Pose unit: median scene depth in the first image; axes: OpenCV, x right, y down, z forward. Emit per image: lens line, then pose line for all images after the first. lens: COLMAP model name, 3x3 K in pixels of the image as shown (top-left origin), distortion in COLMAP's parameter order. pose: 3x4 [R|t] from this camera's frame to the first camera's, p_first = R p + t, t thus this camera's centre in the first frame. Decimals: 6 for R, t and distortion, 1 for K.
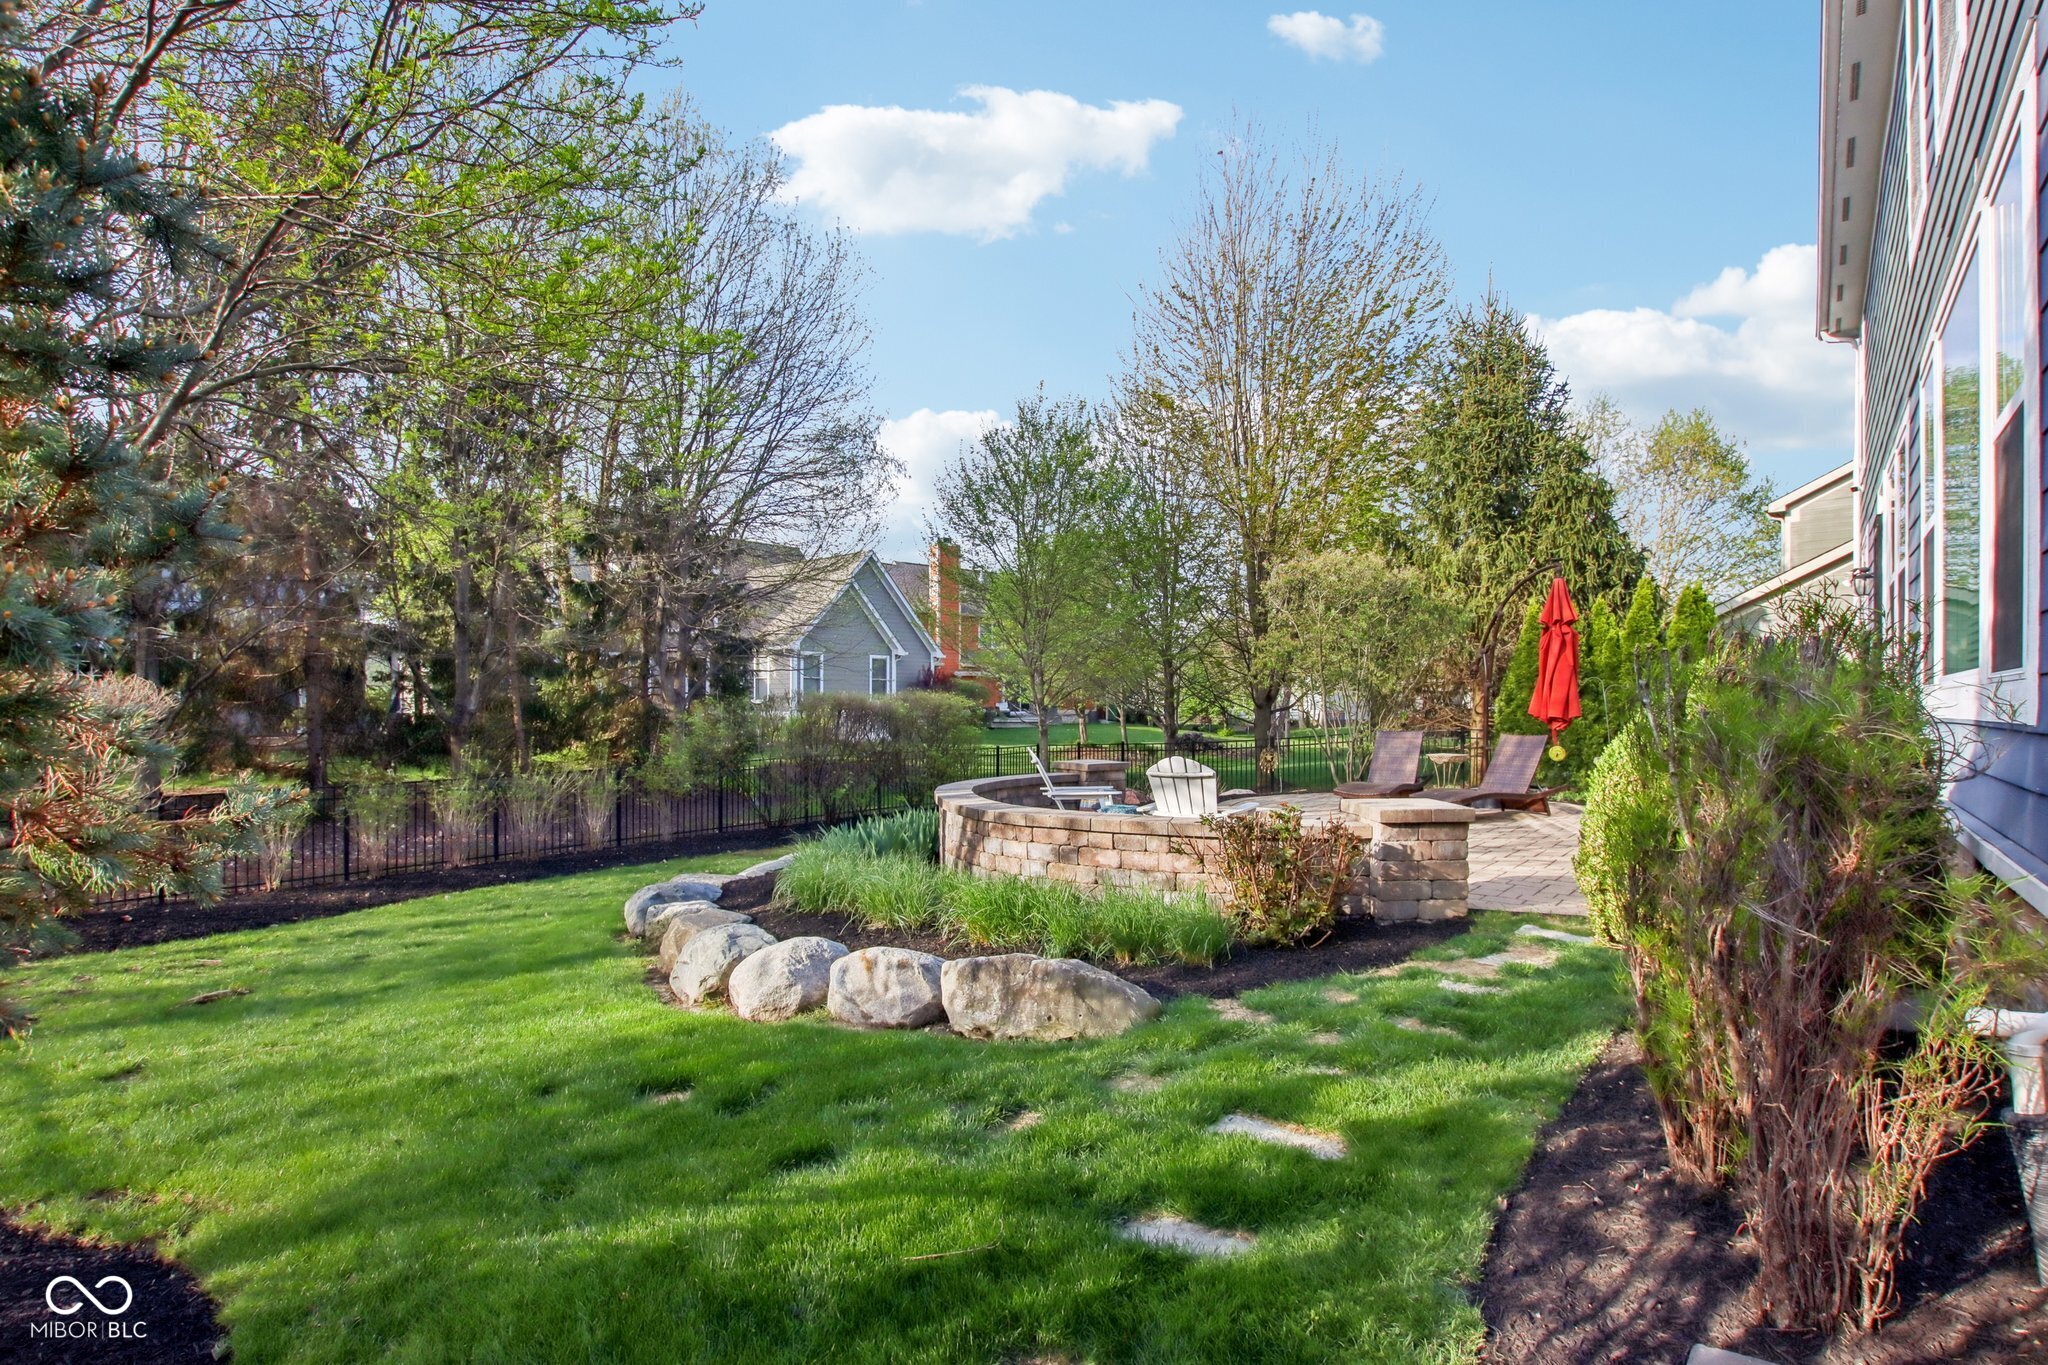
lens RADIAL K [[962.6, 0, 1024.0], [0, 962.6, 682.5], [0, 0, 1]] dist [0.002788, 0.000103]
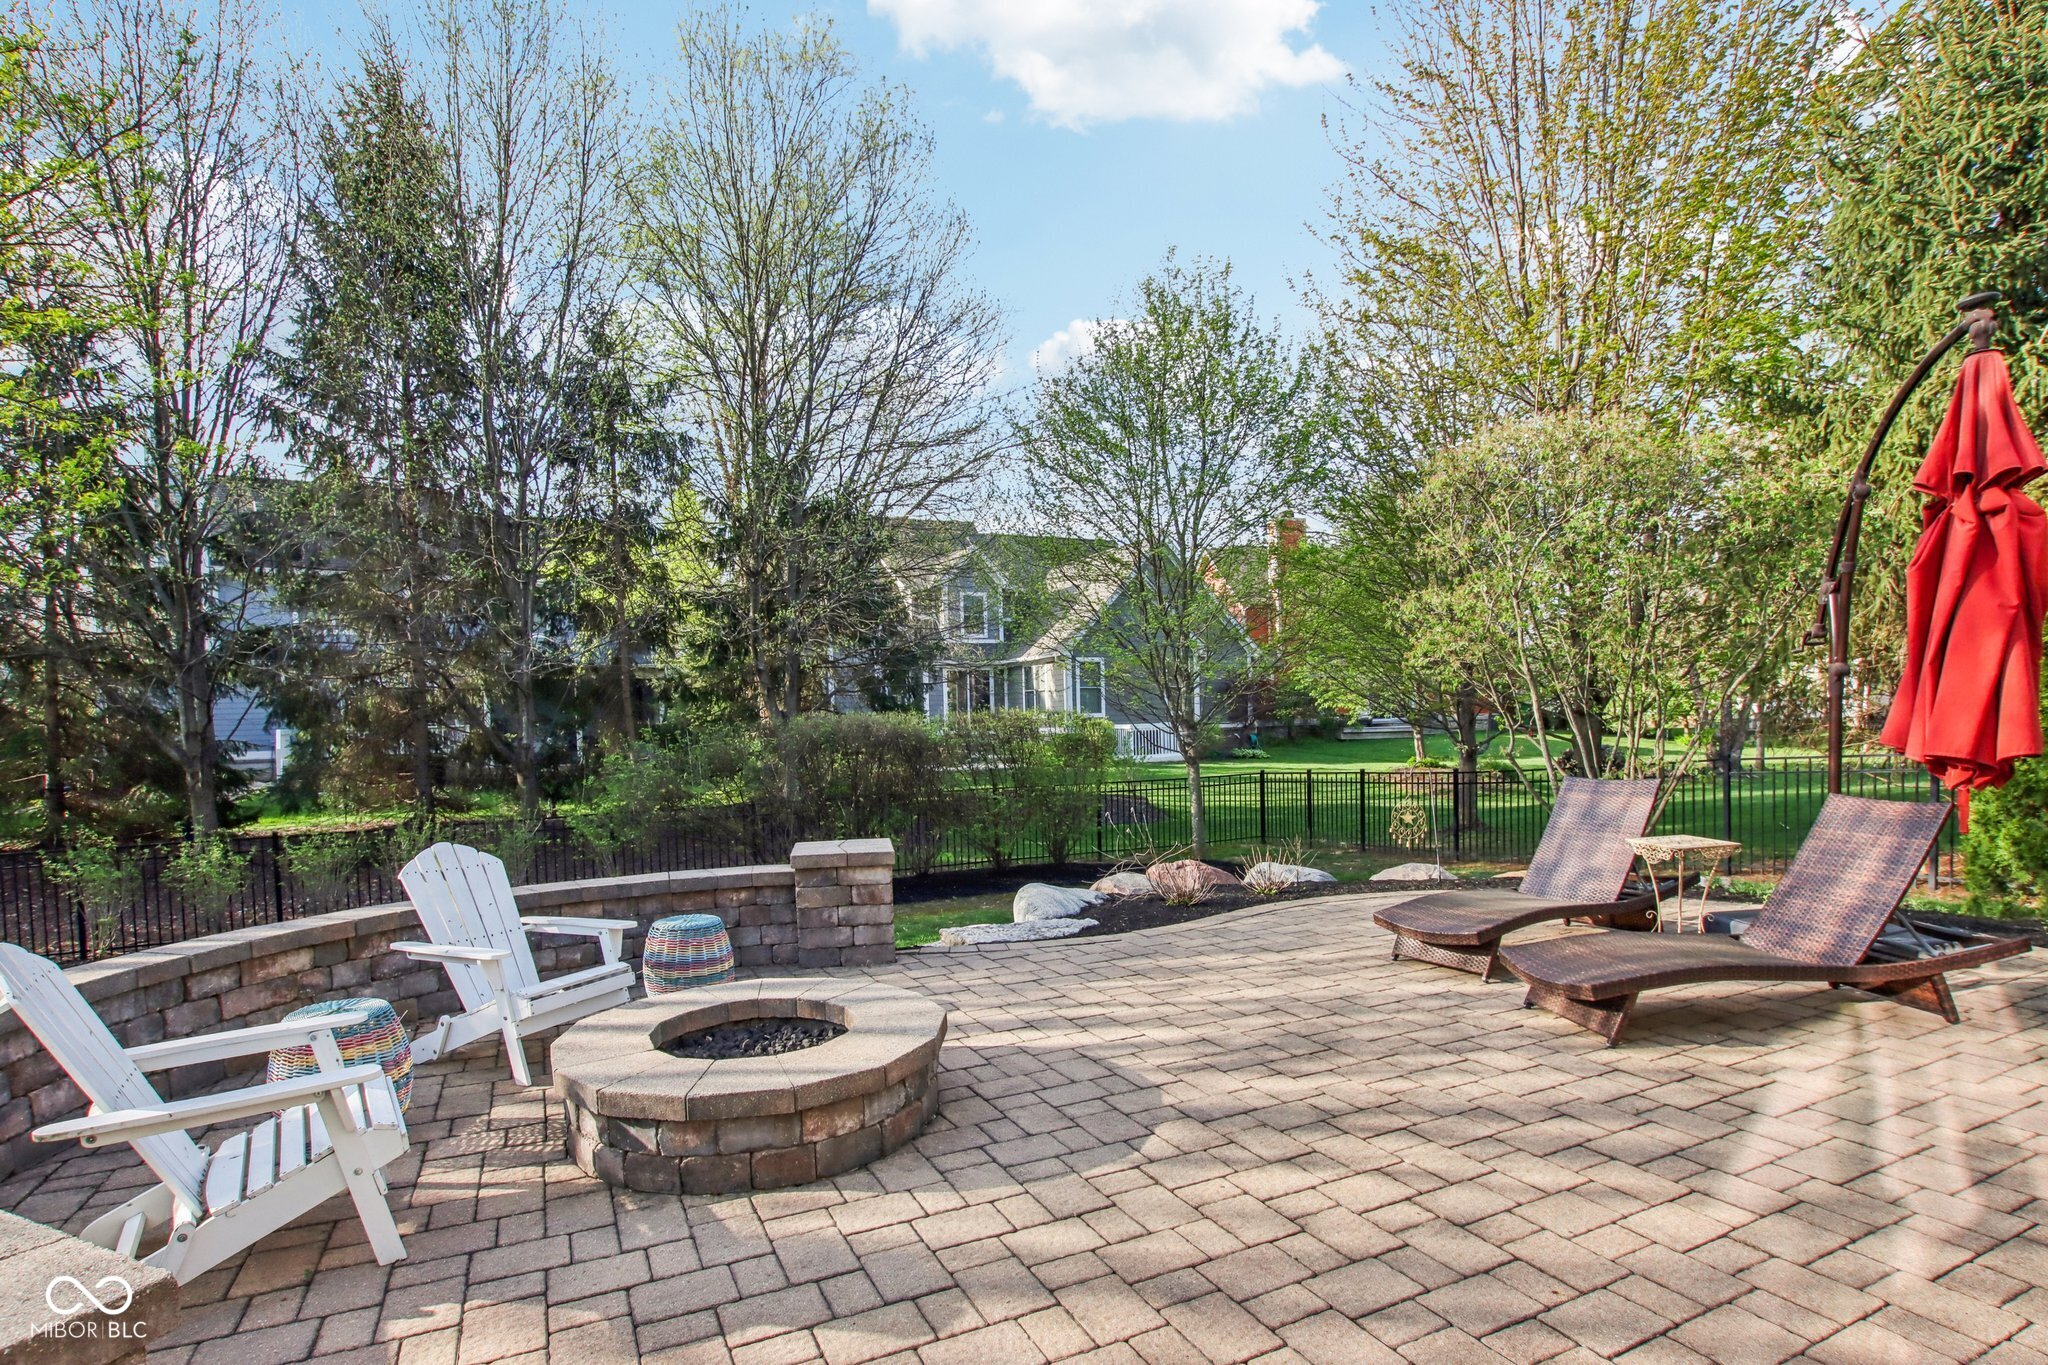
lens RADIAL K [[981.3, 0, 1022.5], [0, 981.3, 719.0], [0, 0, 1]] dist [-0.000939, 0.000272]
pose [[0.899917, -0.000994, -0.436060, 0.267866], [0.016727, 0.999340, 0.032243, 0.003503], [0.435740, -0.036310, 0.899340, 0.356116]]
